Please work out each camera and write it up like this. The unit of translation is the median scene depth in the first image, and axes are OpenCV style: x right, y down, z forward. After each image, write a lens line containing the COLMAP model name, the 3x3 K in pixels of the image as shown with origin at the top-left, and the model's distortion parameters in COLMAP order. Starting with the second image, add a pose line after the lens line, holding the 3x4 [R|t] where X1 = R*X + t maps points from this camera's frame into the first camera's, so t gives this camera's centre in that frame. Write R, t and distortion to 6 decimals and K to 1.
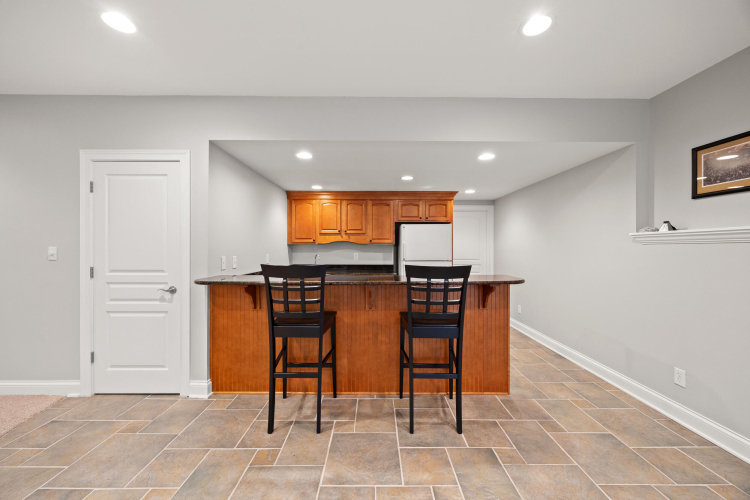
lens RADIAL K [[286.2, 0, 374.6], [0, 286.2, 248.2], [0, 0, 1]] dist [-0.000746, -0.000344]
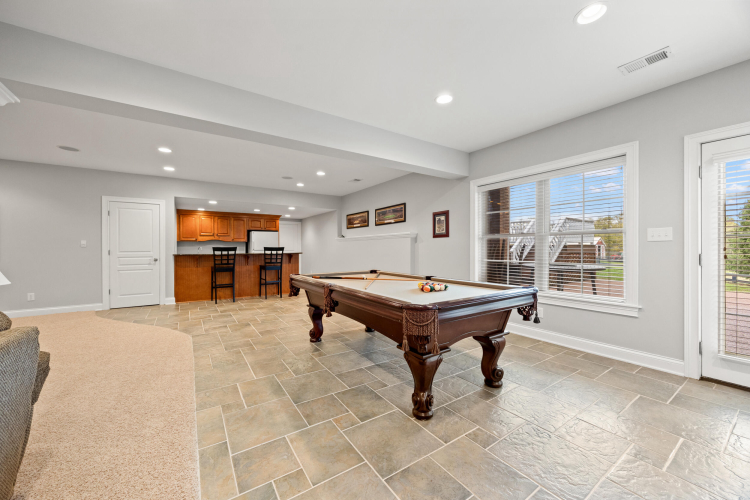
lens RADIAL K [[286.2, 0, 377.7], [0, 286.2, 249.2], [0, 0, 1]] dist [-0.000746, -0.000344]
pose [[0.827165, -0.006937, 0.561916, -0.508681], [0.006658, 0.999975, 0.002544, 0.065010], [-0.561919, 0.001637, 0.827191, -1.889897]]
